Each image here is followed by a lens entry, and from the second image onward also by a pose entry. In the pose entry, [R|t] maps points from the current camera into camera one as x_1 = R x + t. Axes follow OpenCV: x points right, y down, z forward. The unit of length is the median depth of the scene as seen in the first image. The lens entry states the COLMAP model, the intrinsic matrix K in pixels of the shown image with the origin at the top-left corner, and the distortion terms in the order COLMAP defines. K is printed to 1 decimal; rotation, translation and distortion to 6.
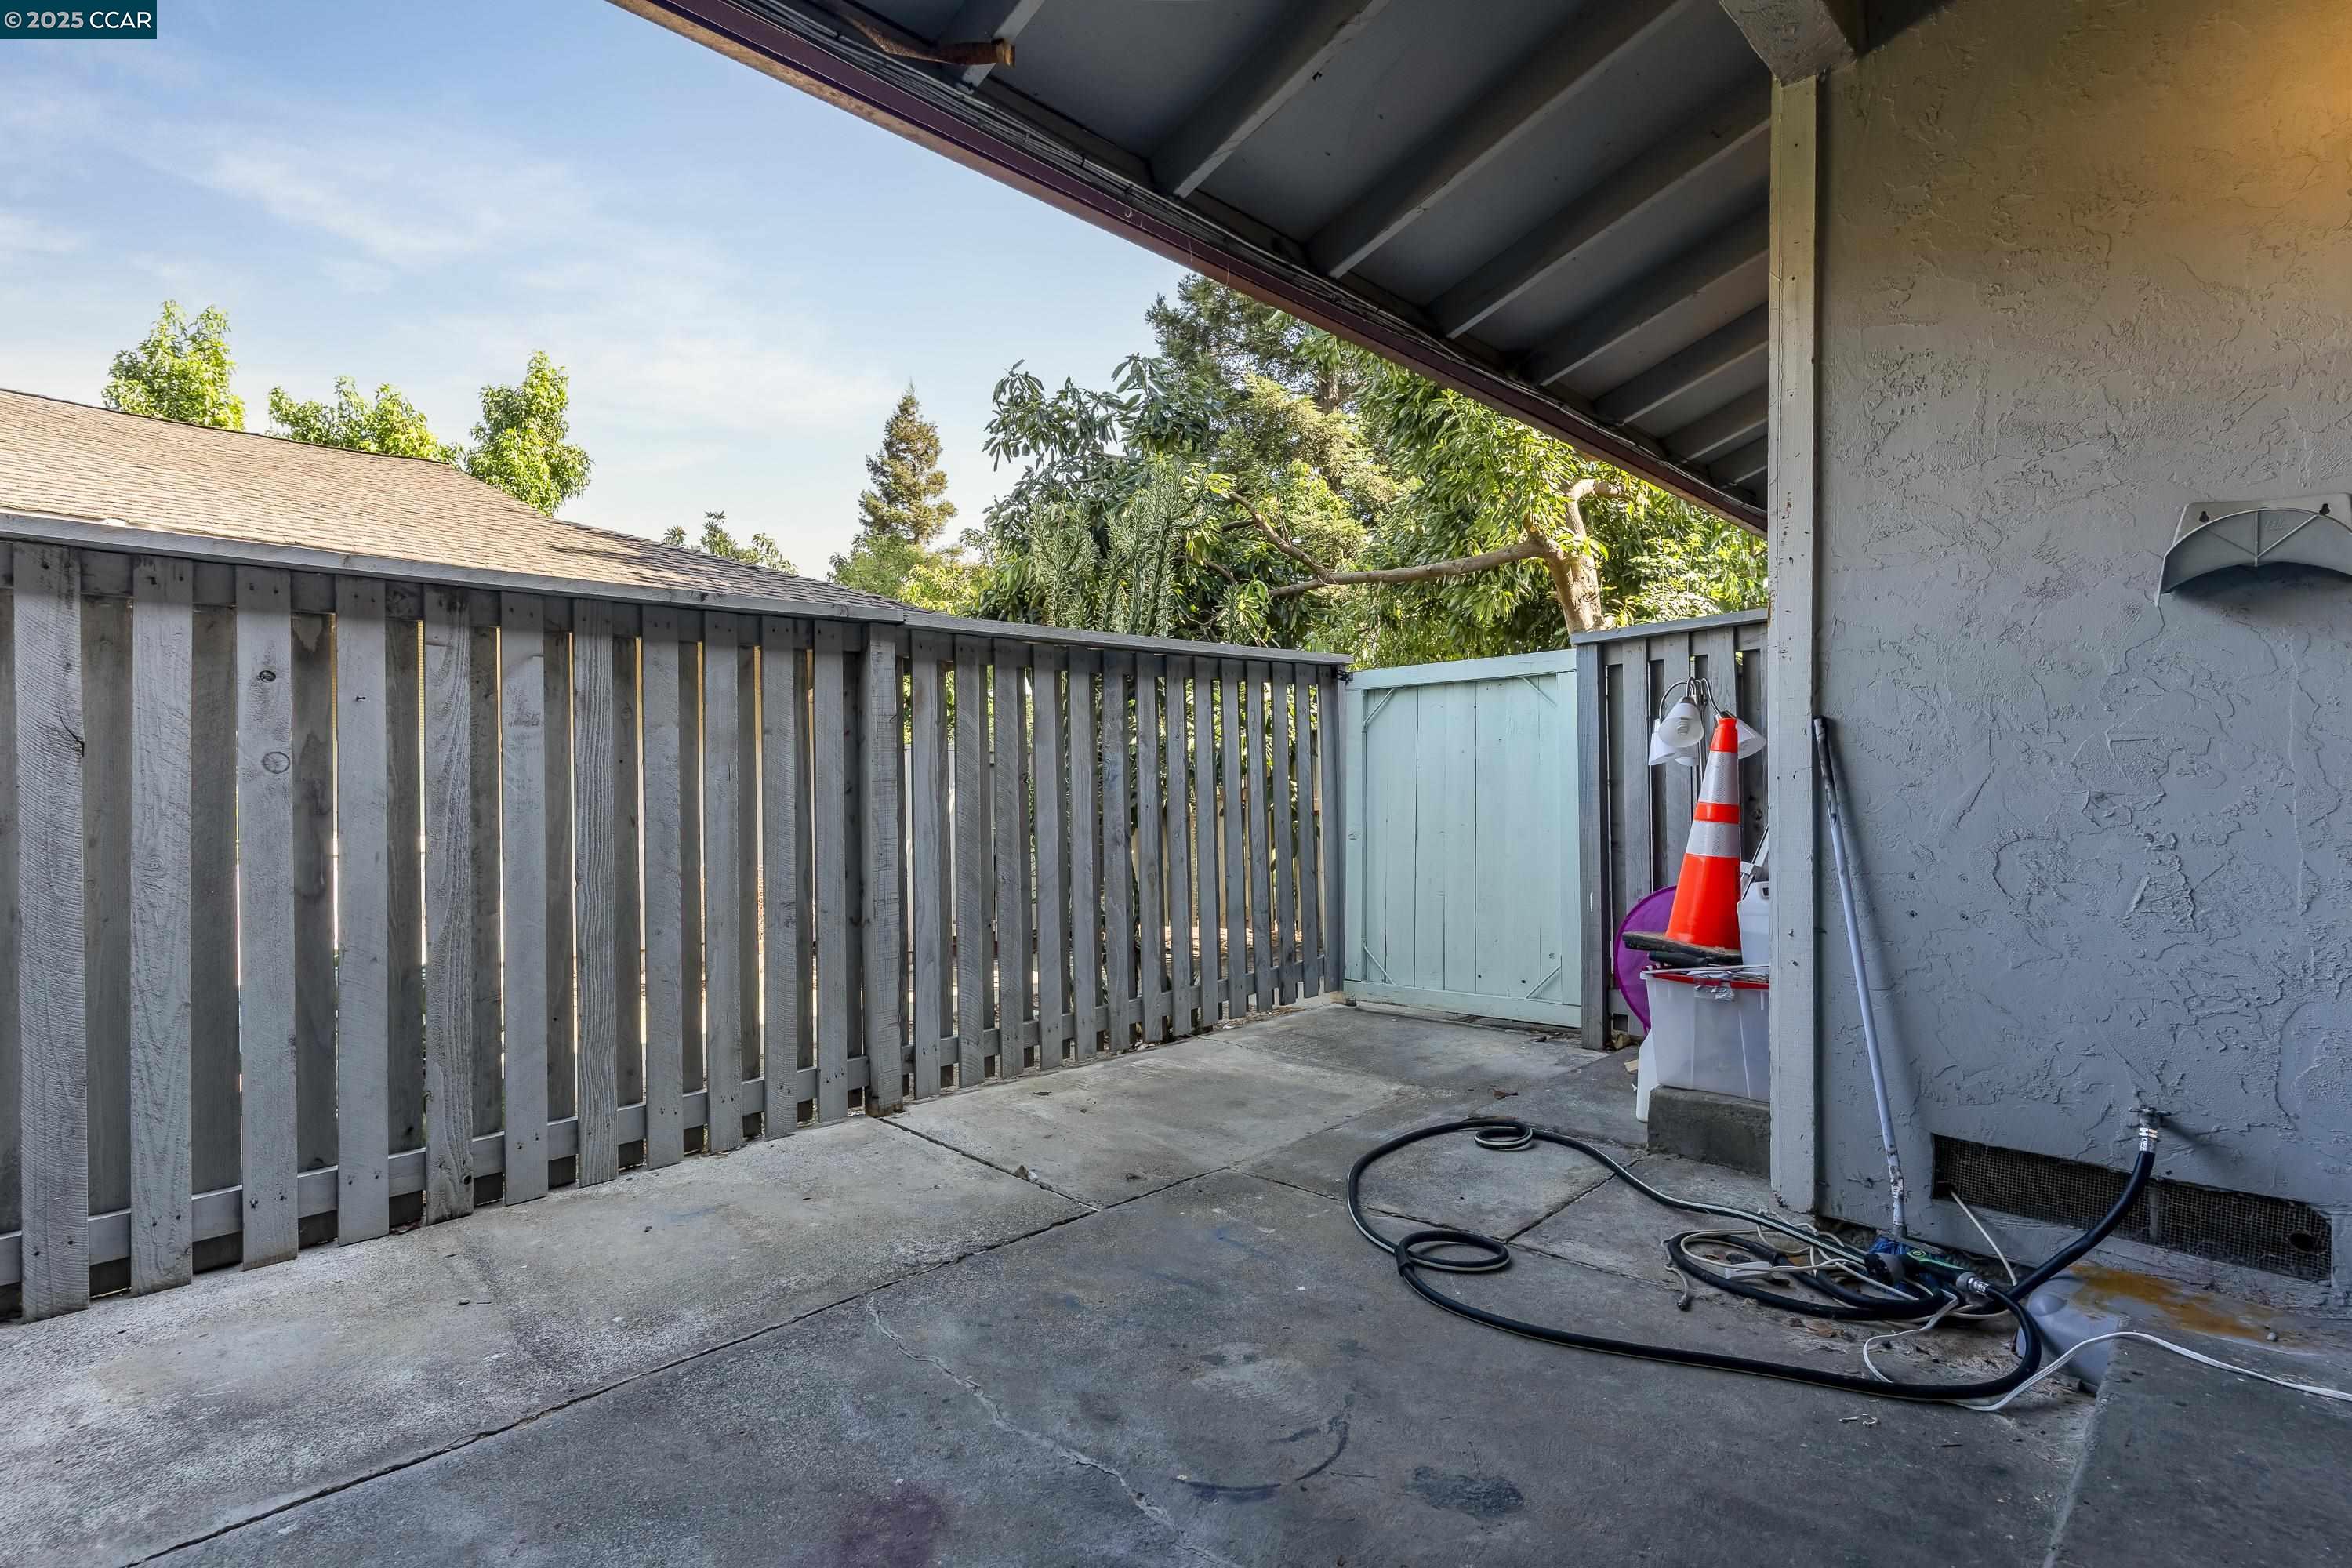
lens RADIAL K [[1106.9, 0, 1176.0], [0, 1106.9, 784.0], [0, 0, 1]] dist [0.000005, -0.000405]
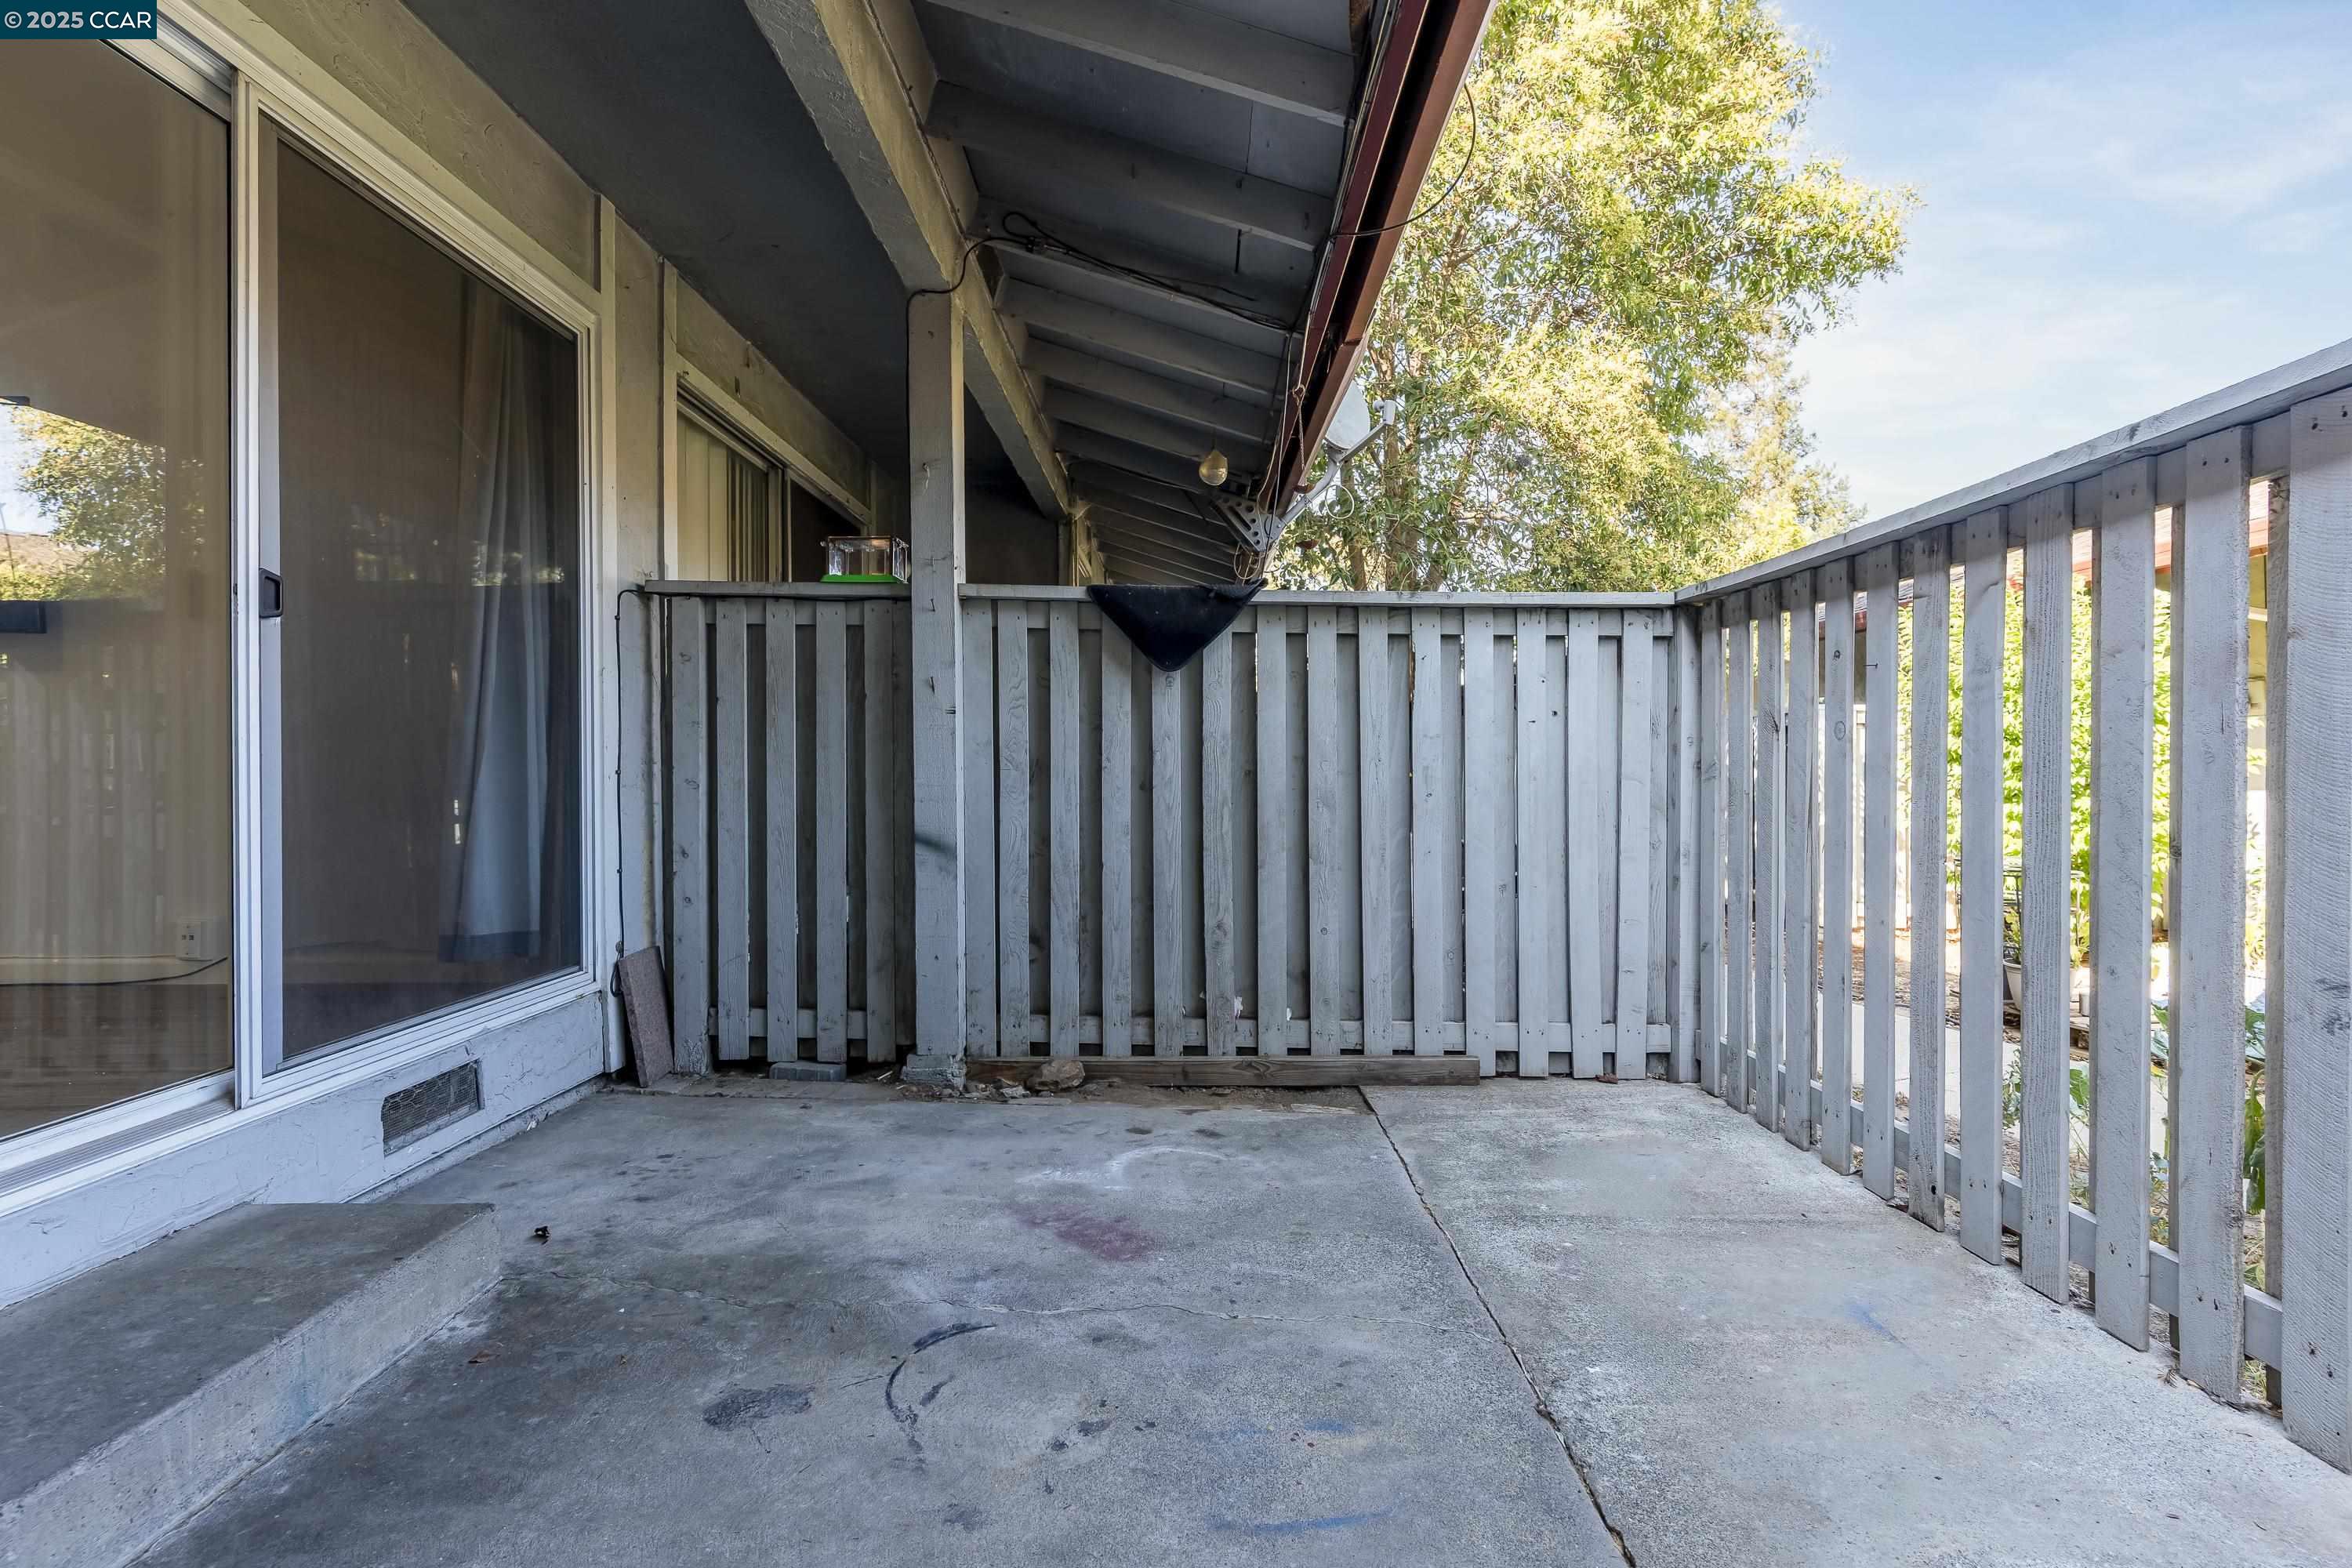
lens RADIAL K [[1106.9, 0, 1176.0], [0, 1106.9, 784.0], [0, 0, 1]] dist [0.000005, -0.000405]
pose [[-0.711357, 0.019493, -0.702560, 0.594331], [0.010958, 0.999801, 0.016644, 0.008864], [0.702745, 0.004141, -0.711430, 1.695440]]
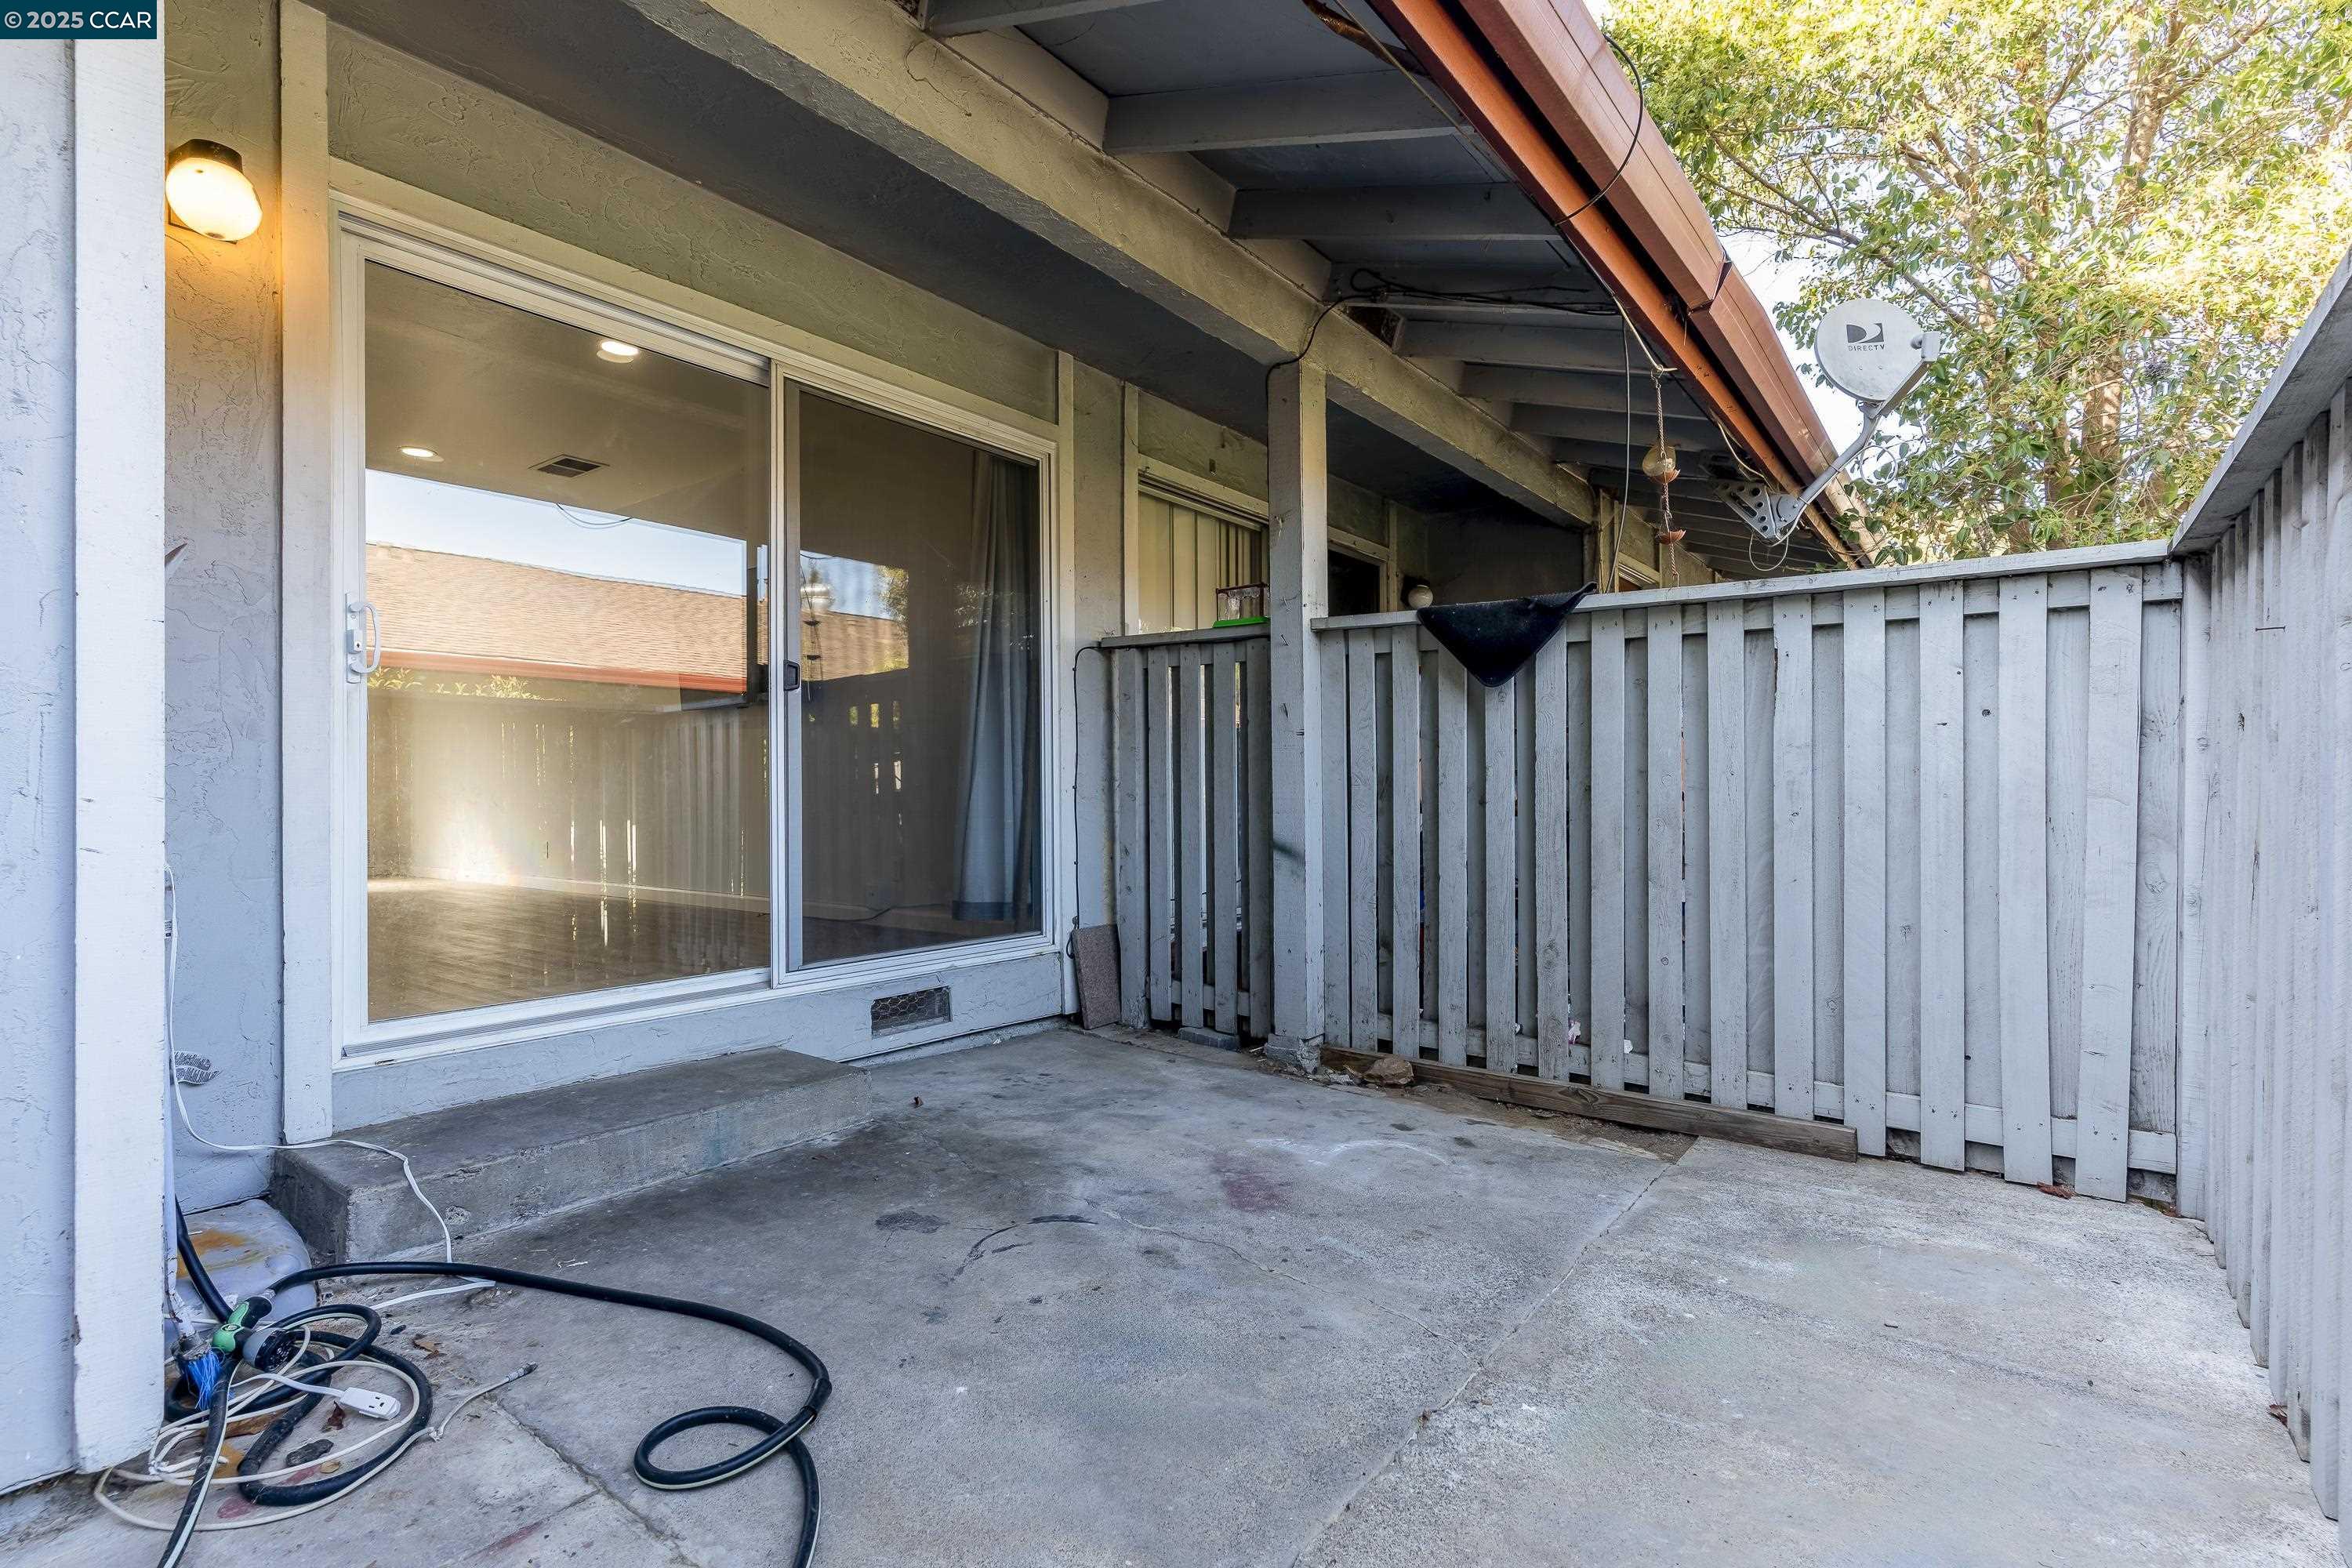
lens RADIAL K [[1098.8, 0, 1179.1], [0, 1098.8, 812.2], [0, 0, 1]] dist [0.000785, 0.000316]
pose [[-0.991077, 0.011172, -0.132821, 0.067614], [0.009139, 0.999832, 0.015901, 0.027798], [0.132976, 0.014545, -0.991013, 2.127465]]
